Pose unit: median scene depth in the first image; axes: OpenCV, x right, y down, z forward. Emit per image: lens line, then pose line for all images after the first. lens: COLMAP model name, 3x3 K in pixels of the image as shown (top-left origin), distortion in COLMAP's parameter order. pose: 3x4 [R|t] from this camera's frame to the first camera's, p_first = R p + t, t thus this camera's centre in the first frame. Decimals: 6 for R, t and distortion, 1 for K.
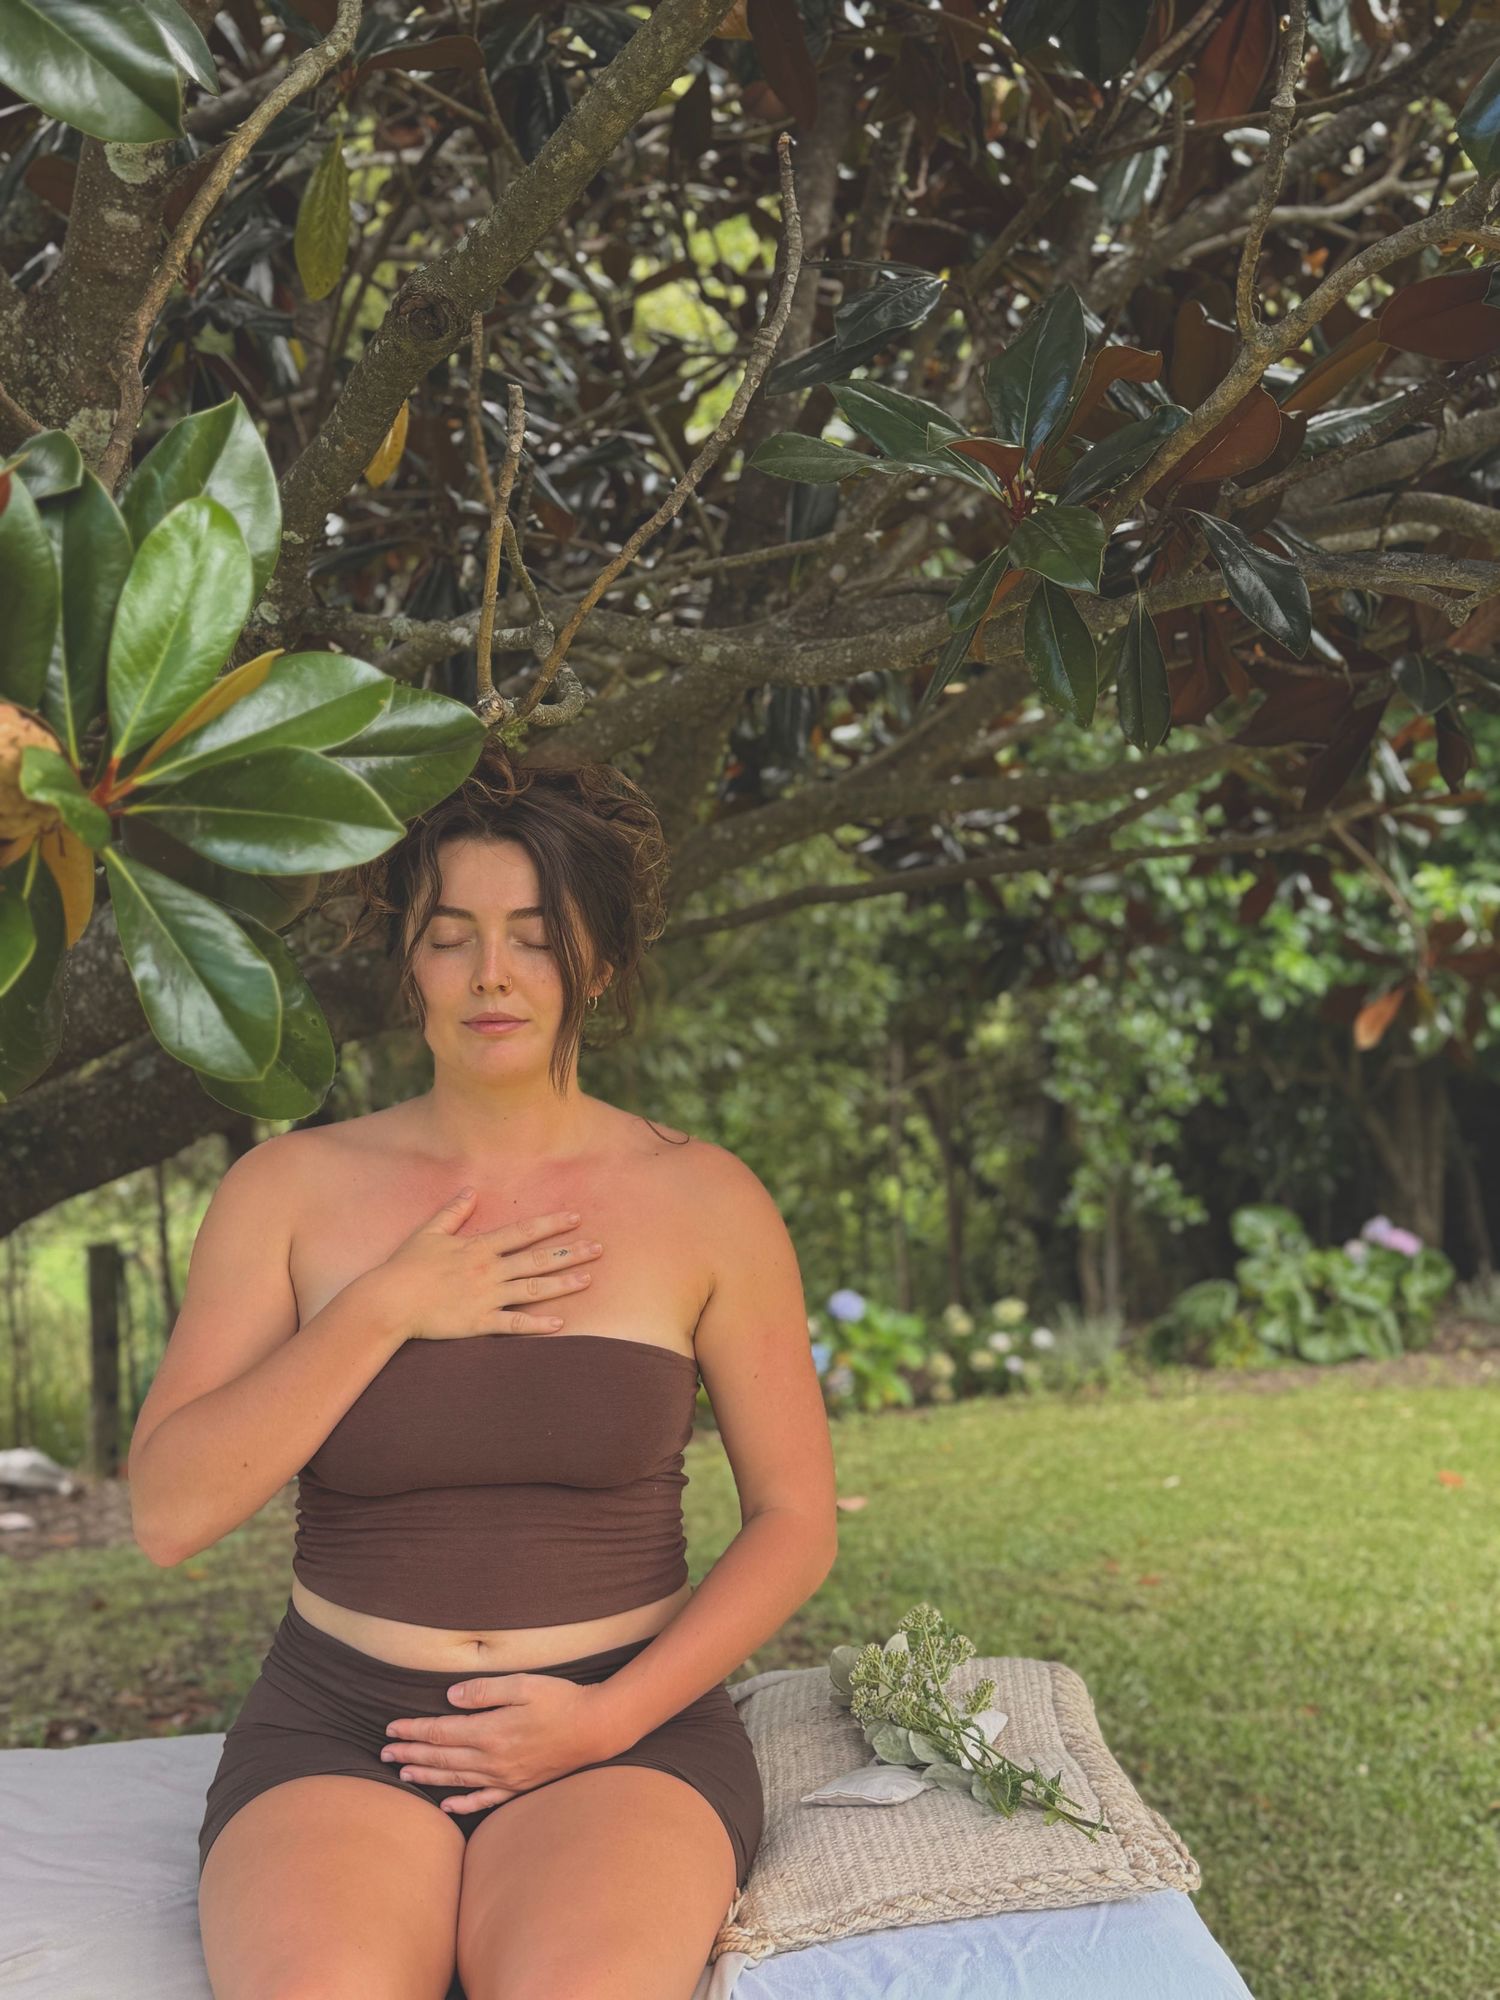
lens RADIAL K [[2283.3, 0, 750.0], [0, 2283.3, 1000.0], [0, 0, 1]] dist [0.241019, -0.595603]
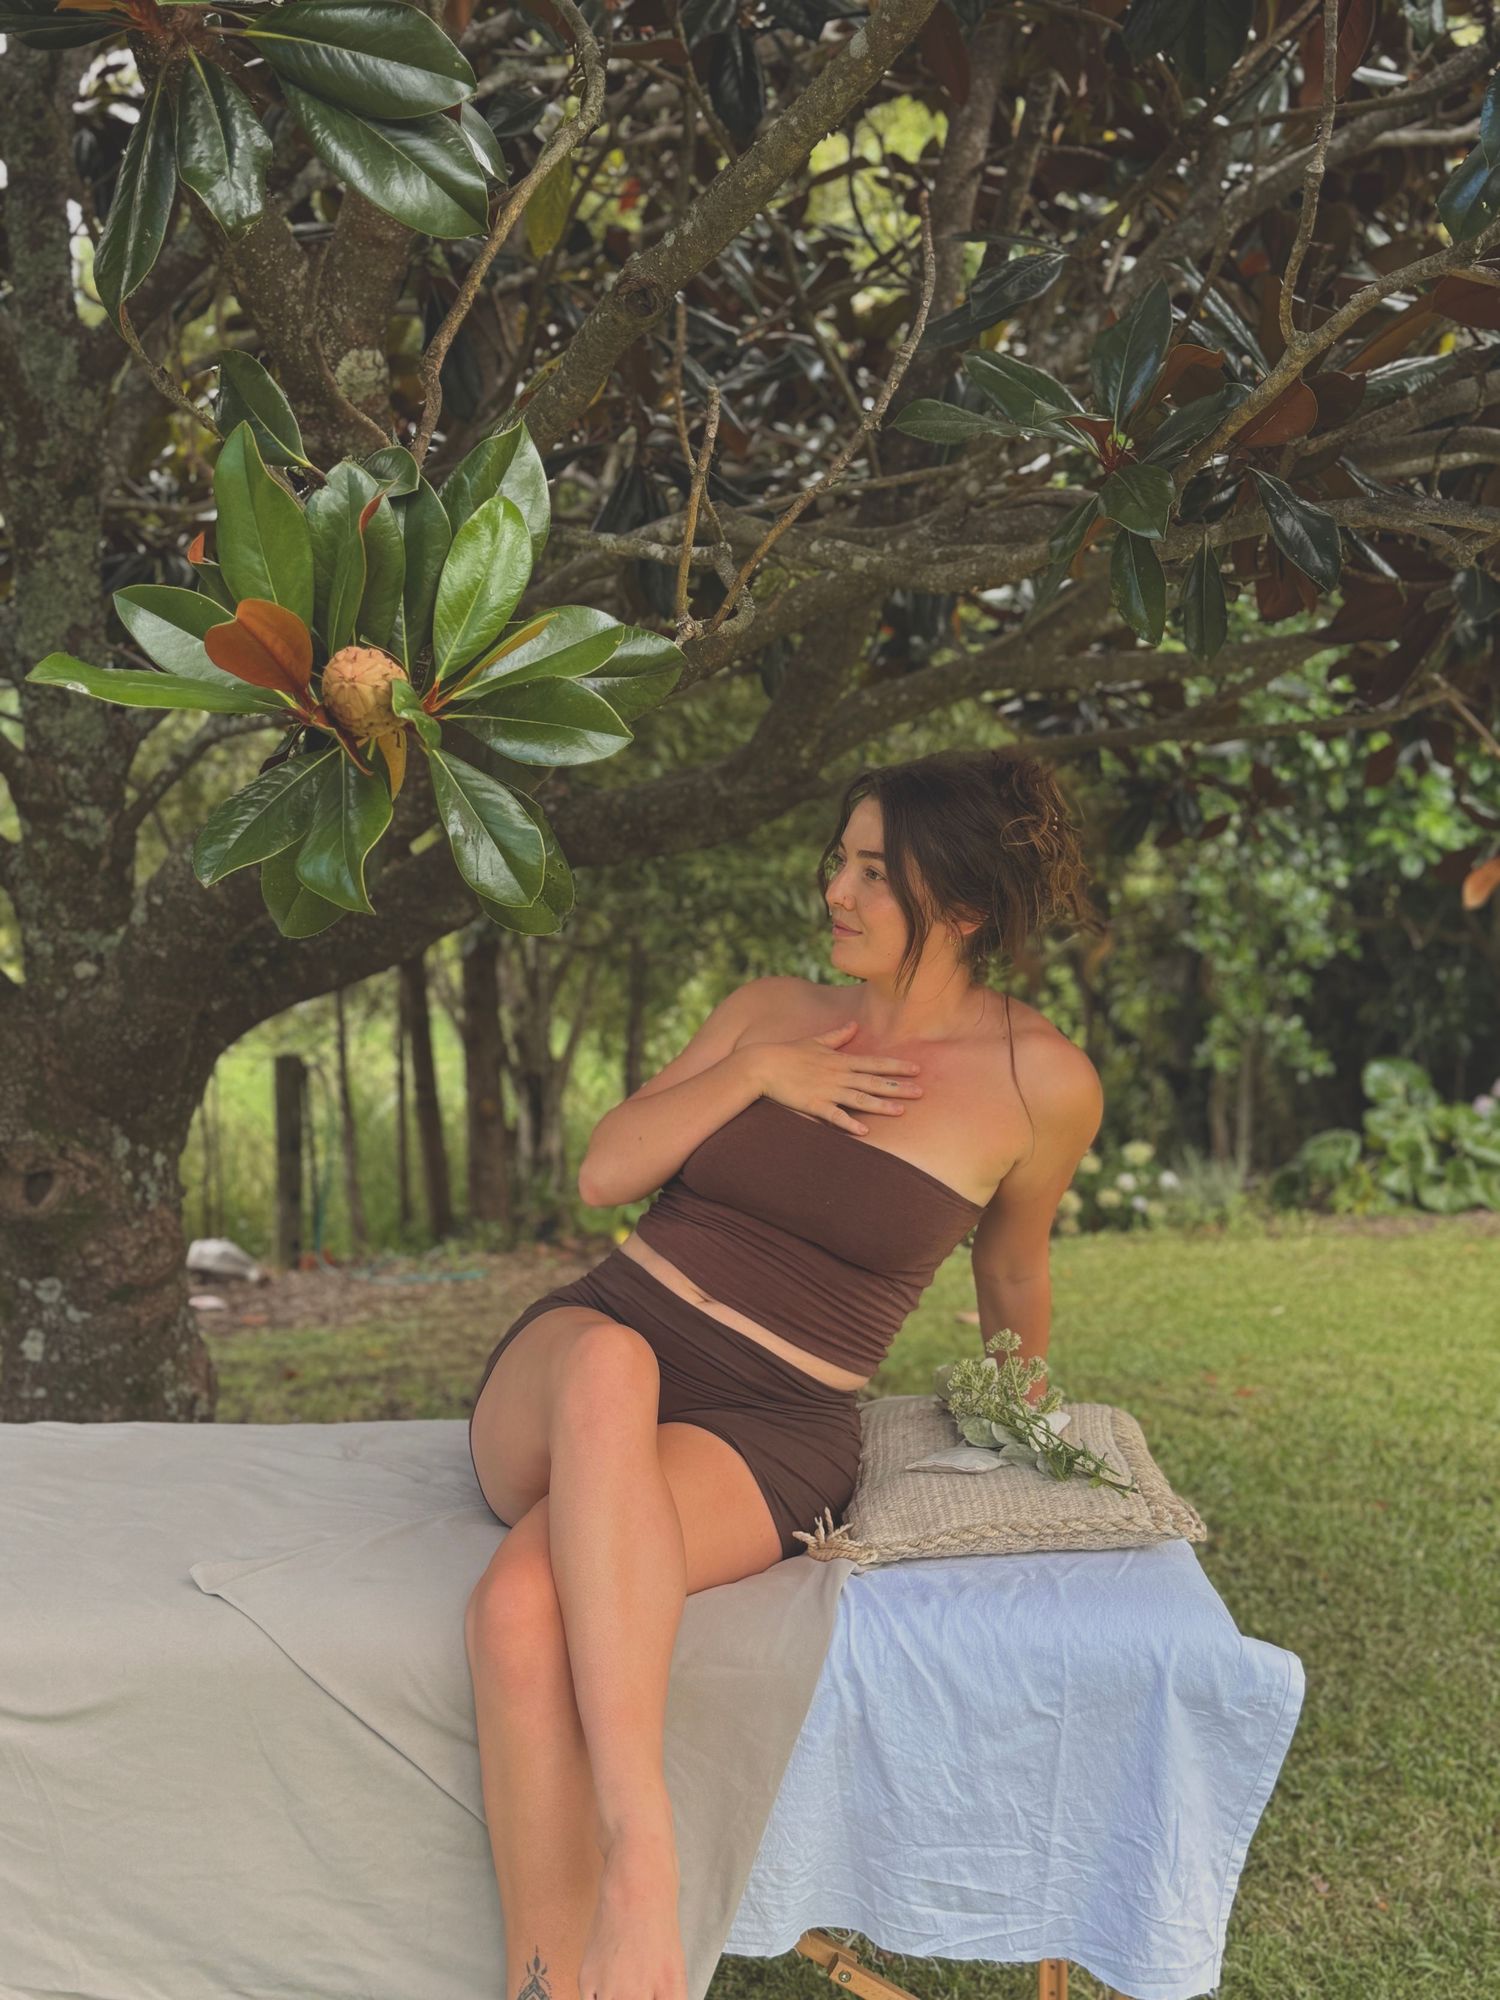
lens RADIAL K [[2283.3, 0, 750.0], [0, 2283.3, 1000.0], [0, 0, 1]] dist [0.241019, -0.595603]
pose [[0.997394, 0.033745, -0.063767, 0.004743], [-0.029266, 0.997123, 0.069926, -0.002708], [0.065943, -0.067877, 0.995512, -0.101185]]
